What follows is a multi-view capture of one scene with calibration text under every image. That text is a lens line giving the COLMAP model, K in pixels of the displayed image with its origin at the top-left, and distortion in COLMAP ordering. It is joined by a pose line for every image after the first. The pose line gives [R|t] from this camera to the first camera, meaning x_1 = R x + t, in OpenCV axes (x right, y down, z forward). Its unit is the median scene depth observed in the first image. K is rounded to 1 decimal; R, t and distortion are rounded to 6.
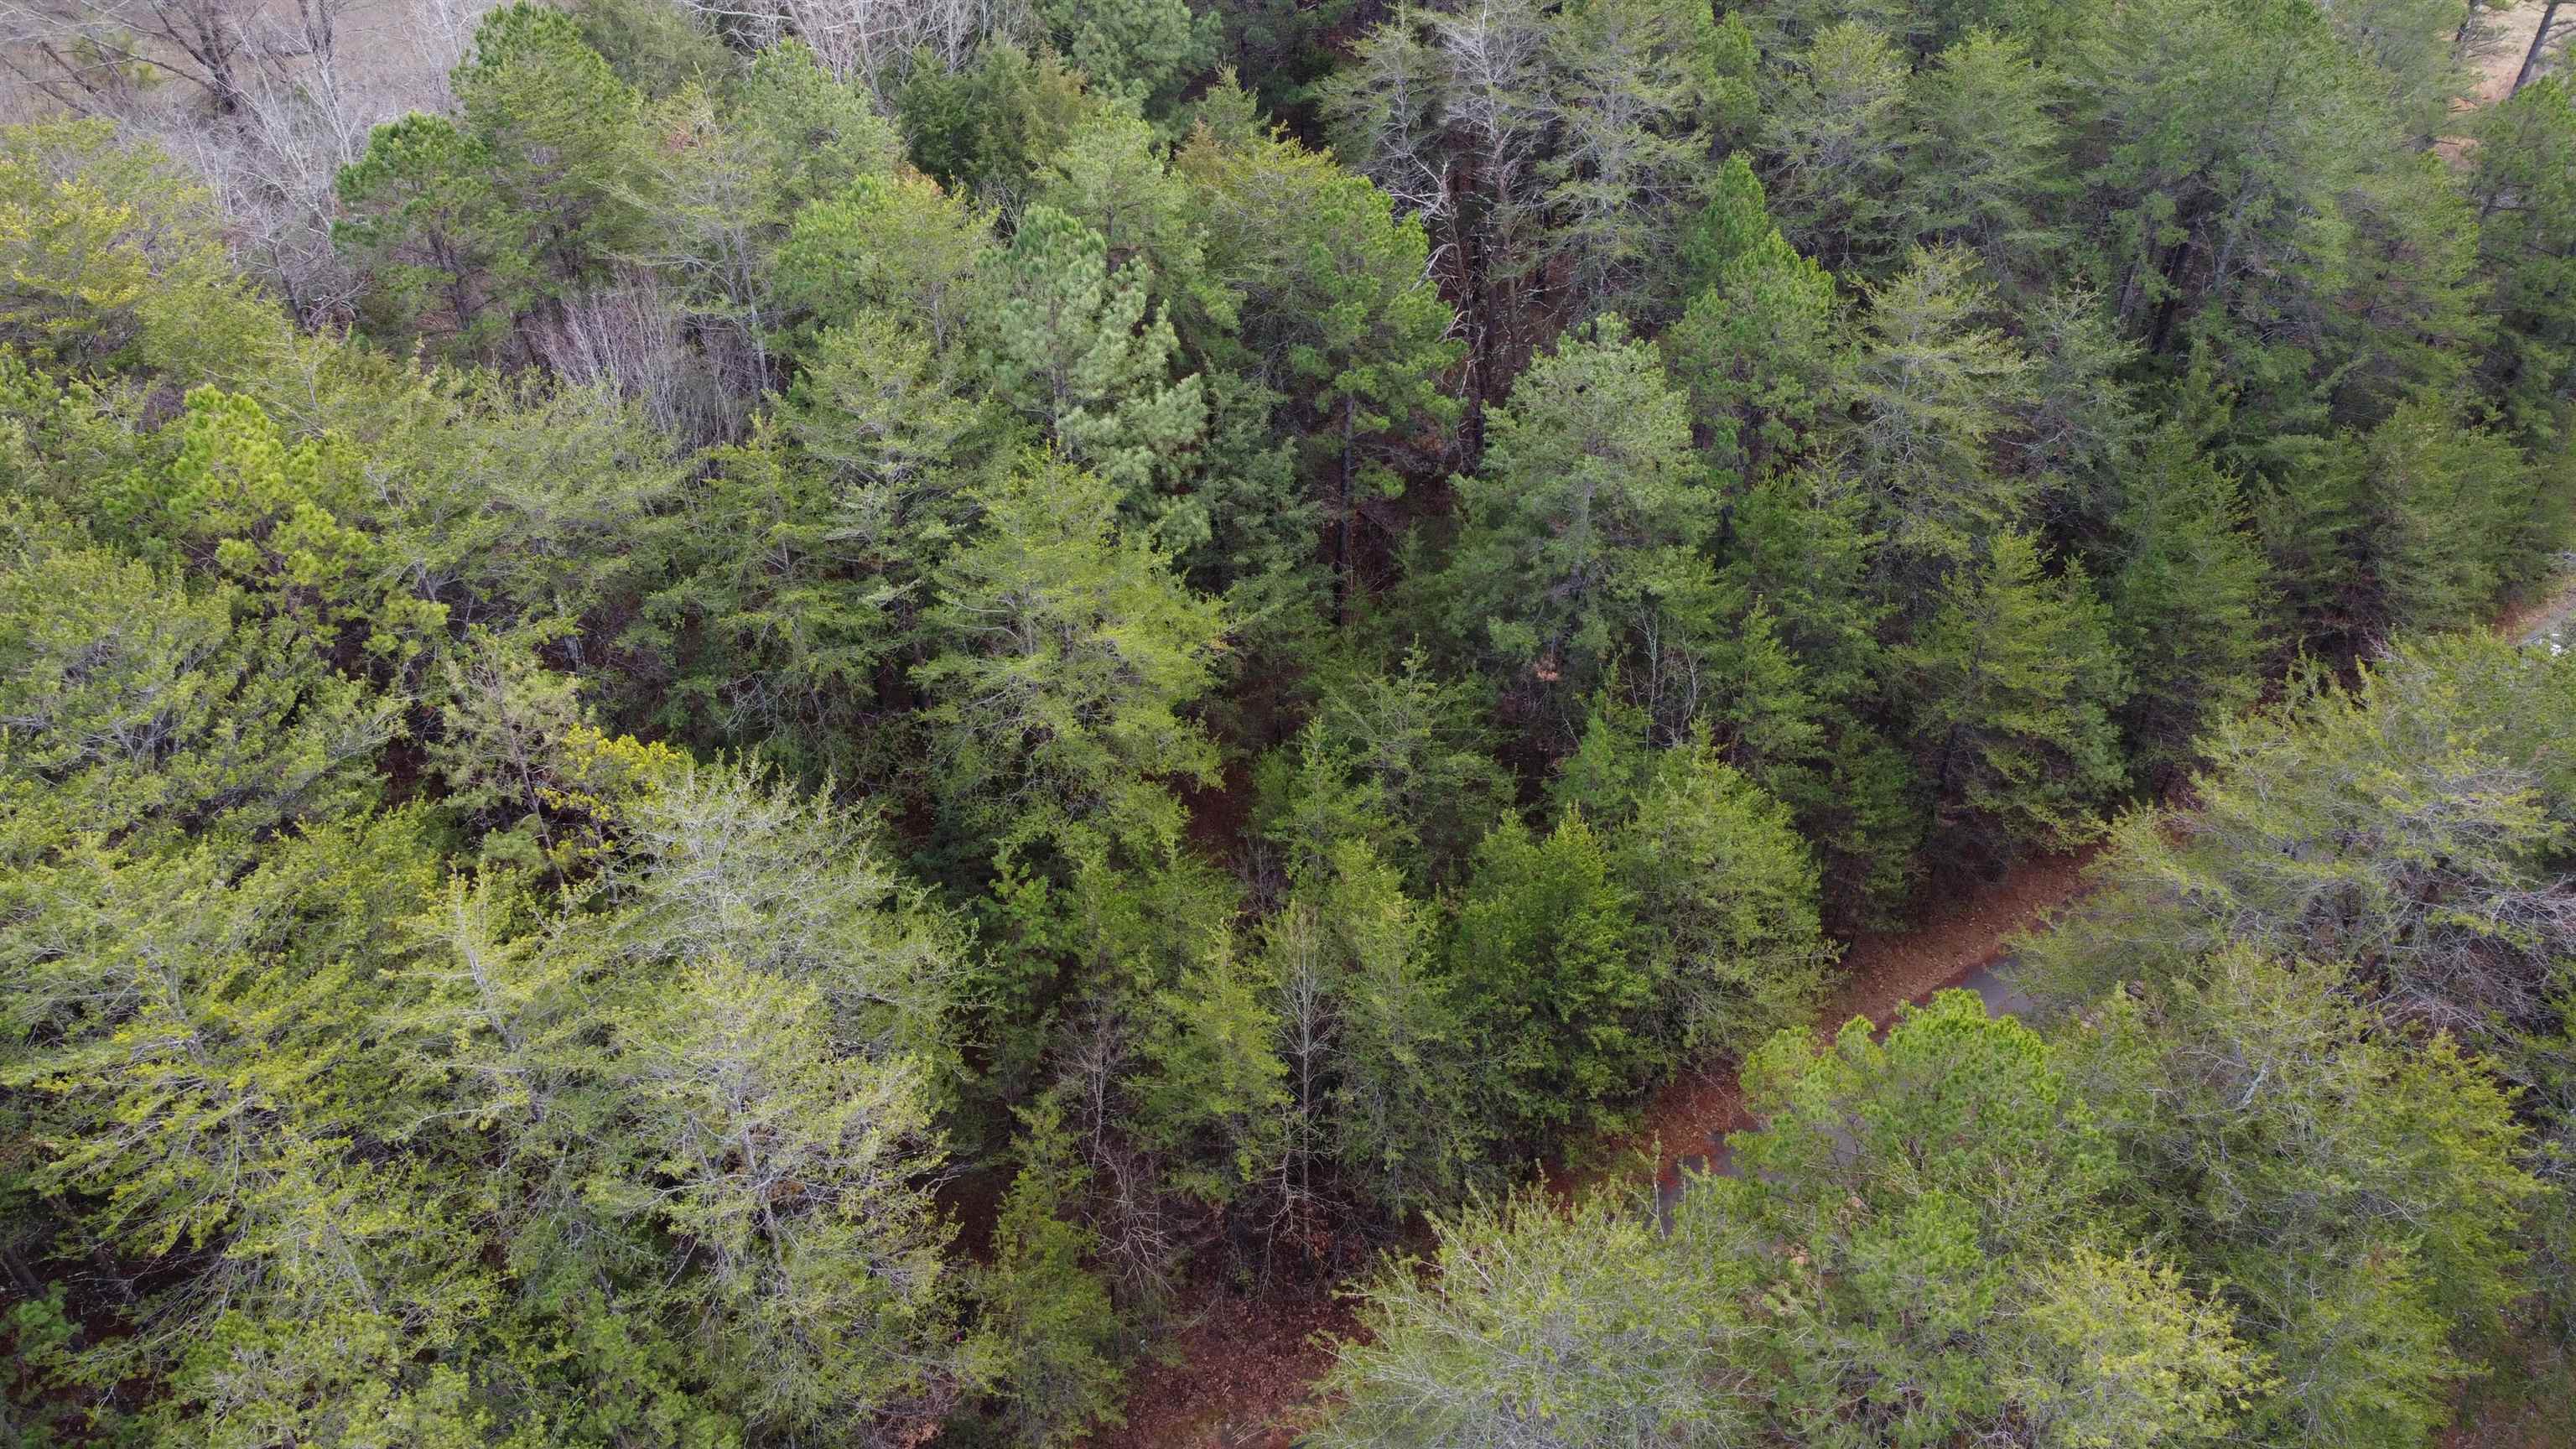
lens RADIAL K [[1893.5, 0, 1308.0], [0, 1893.5, 717.2], [0, 0, 1]] dist [-0.012828, -0.007333]
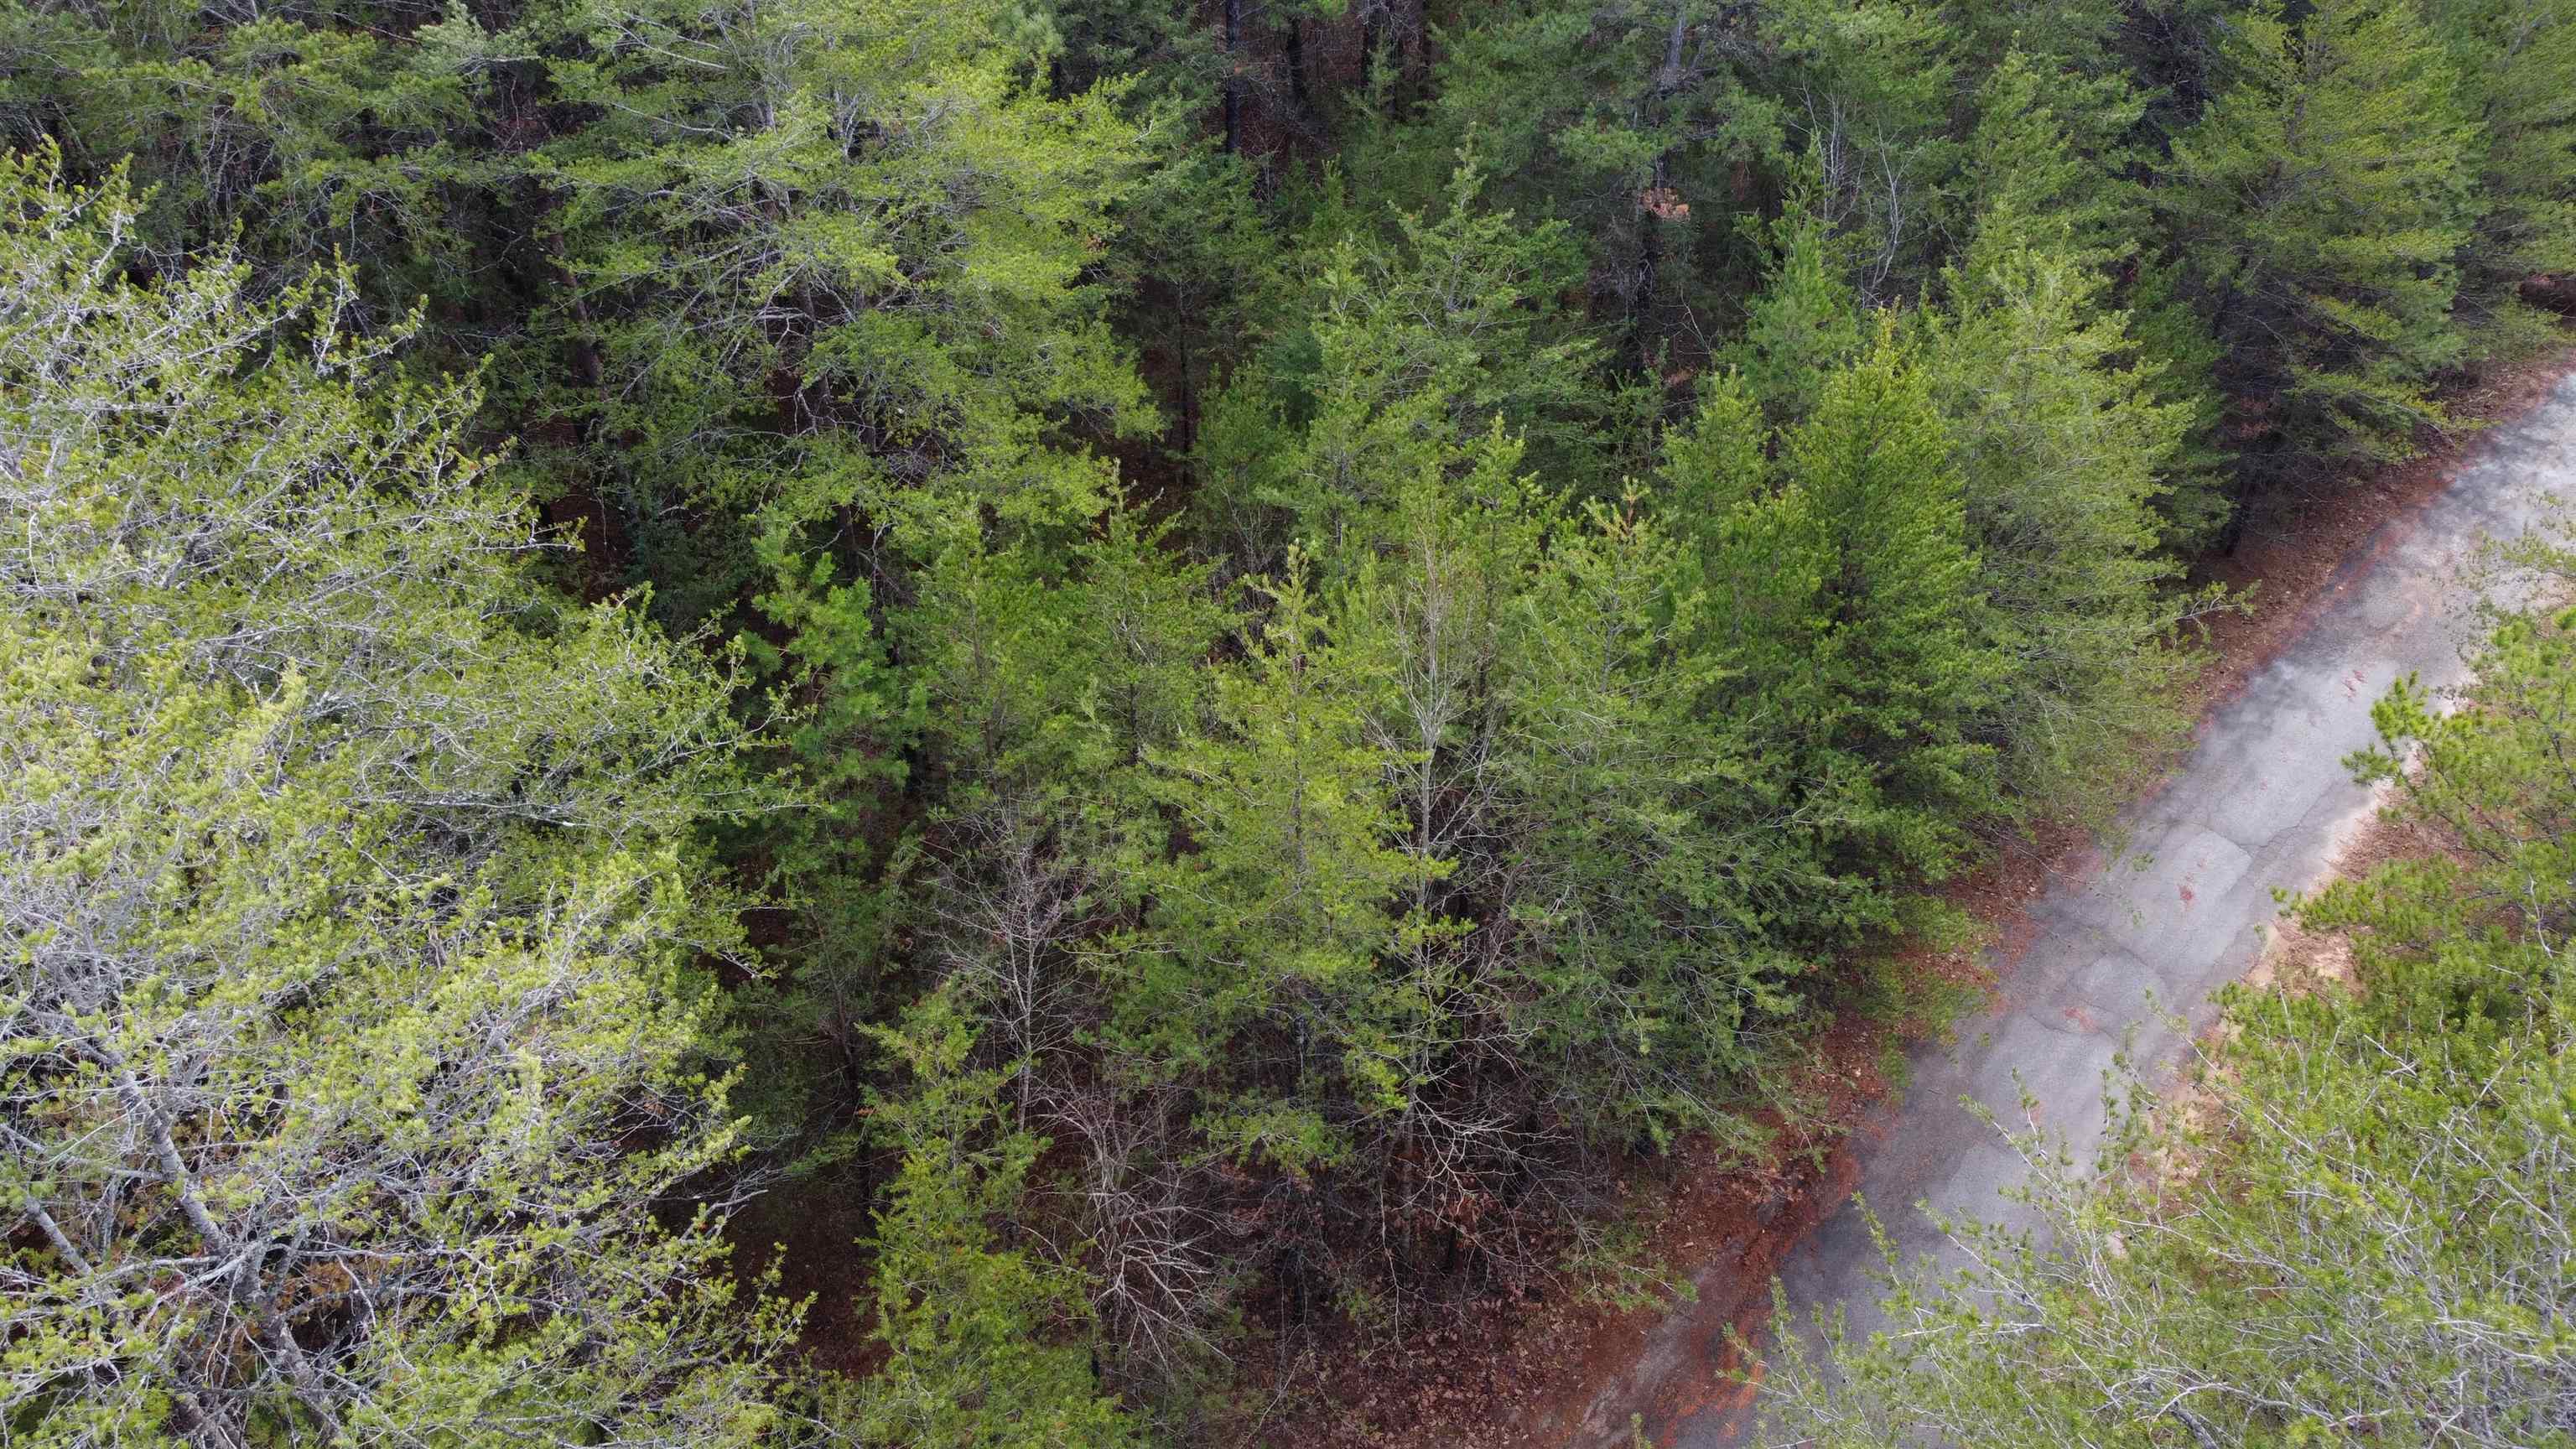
lens RADIAL K [[1893.5, 0, 1270.8], [0, 1893.5, 742.5], [0, 0, 1]] dist [-0.012828, -0.007333]
pose [[0.984880, -0.117825, 0.126996, -0.104174], [0.115538, 0.992982, 0.025247, 0.130266], [-0.129079, -0.010193, 0.991582, 0.502040]]
